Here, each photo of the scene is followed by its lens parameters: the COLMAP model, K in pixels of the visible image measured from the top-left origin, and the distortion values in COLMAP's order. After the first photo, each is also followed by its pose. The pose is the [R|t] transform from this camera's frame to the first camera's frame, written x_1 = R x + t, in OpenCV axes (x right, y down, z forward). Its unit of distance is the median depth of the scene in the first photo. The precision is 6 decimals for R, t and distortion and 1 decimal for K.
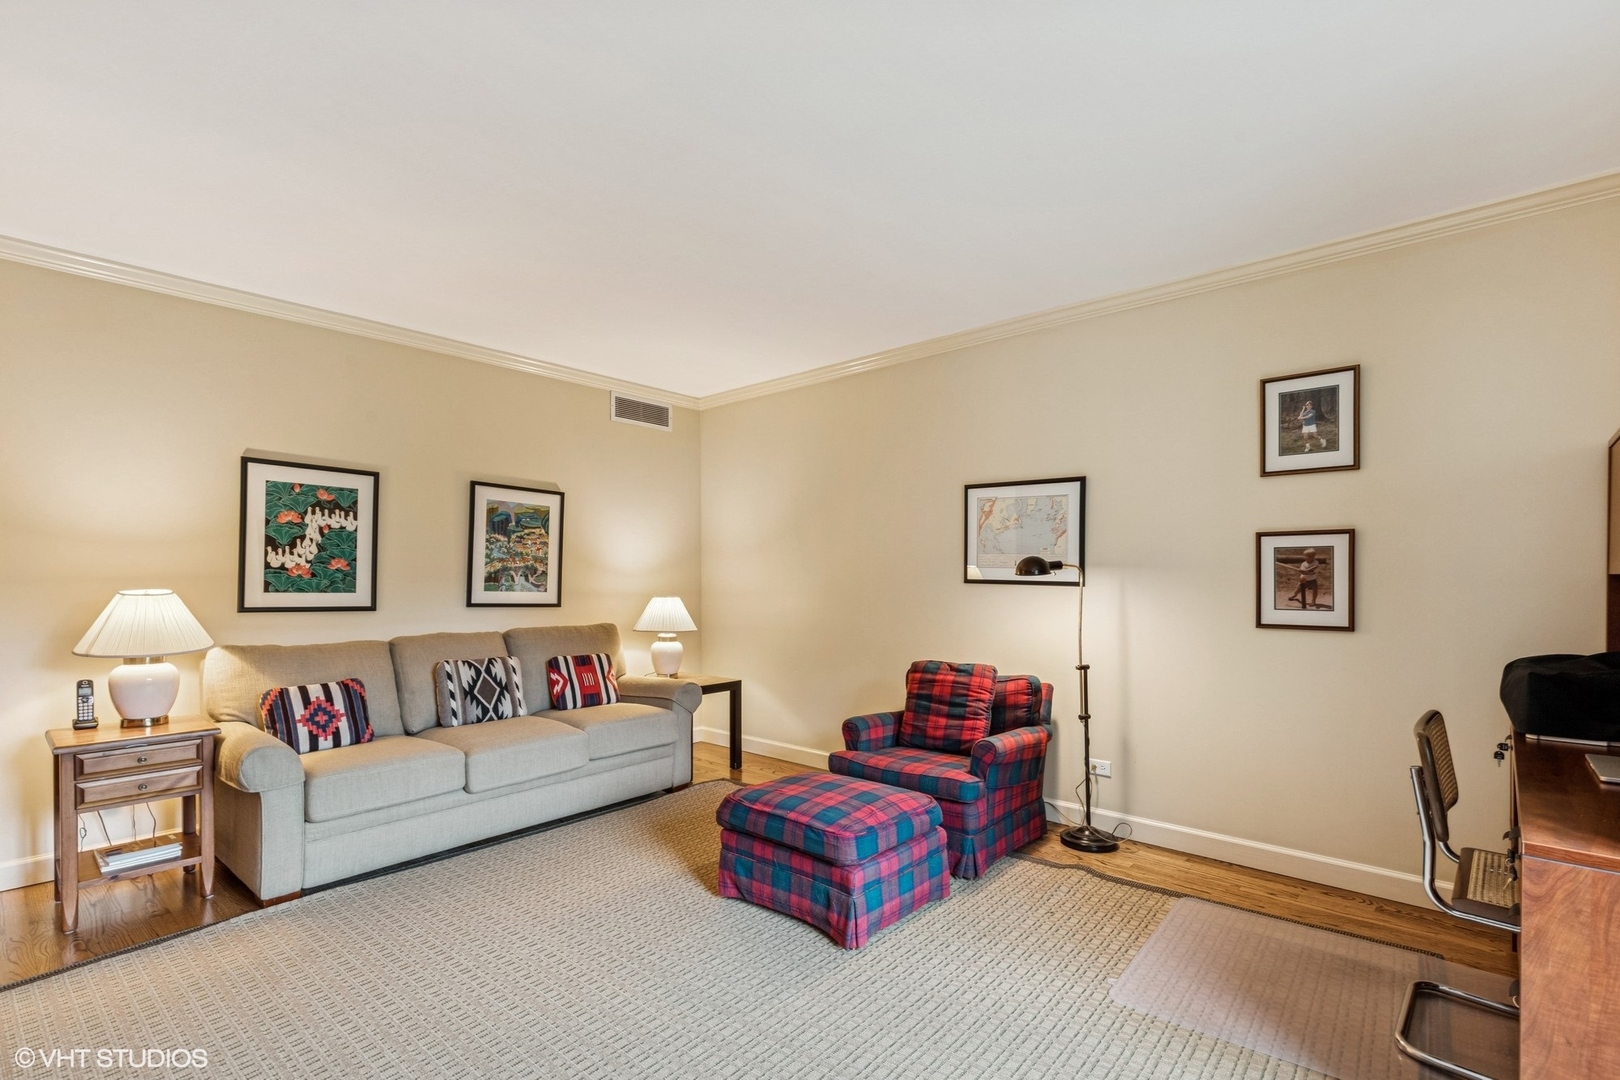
lens RADIAL K [[734.6, 0, 809.3], [0, 734.6, 576.1], [0, 0, 1]] dist [0.000252, -0.001472]
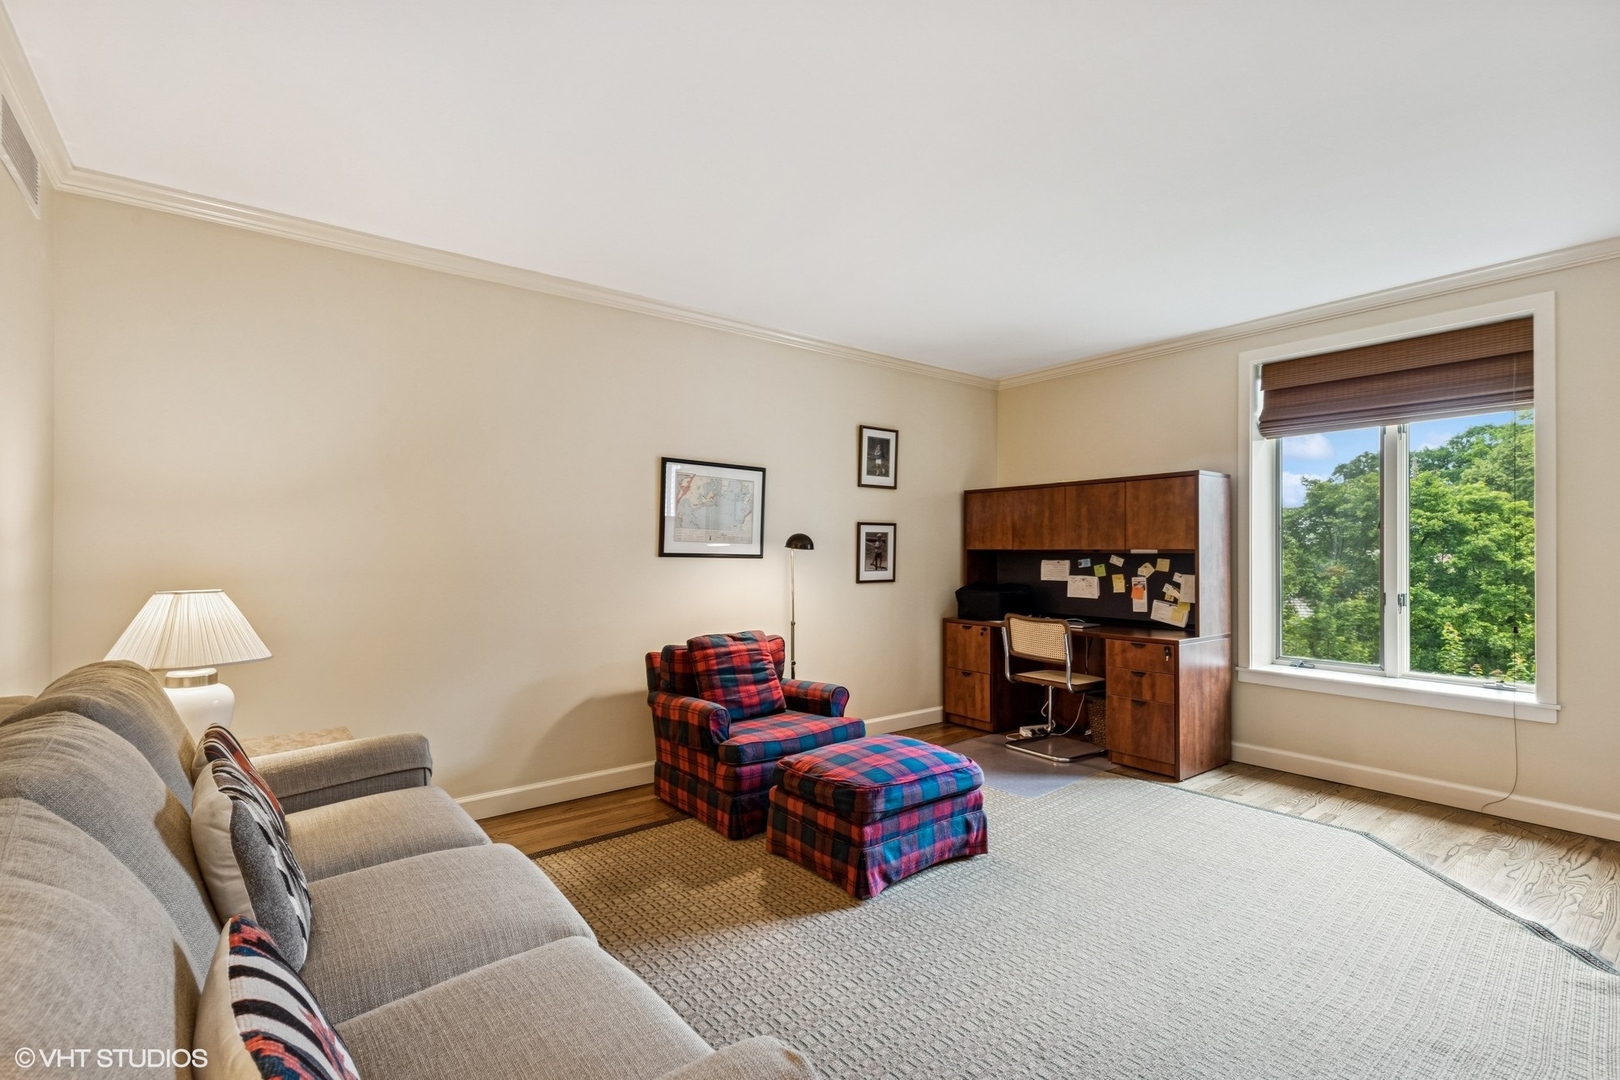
lens RADIAL K [[734.6, 0, 812.1], [0, 734.6, 540.3], [0, 0, 1]] dist [0.000252, -0.001472]
pose [[0.175857, 0.013832, 0.984319, -0.965507], [-0.001240, 0.999904, -0.013829, 0.001026], [-0.984415, 0.001211, 0.175857, 0.844839]]
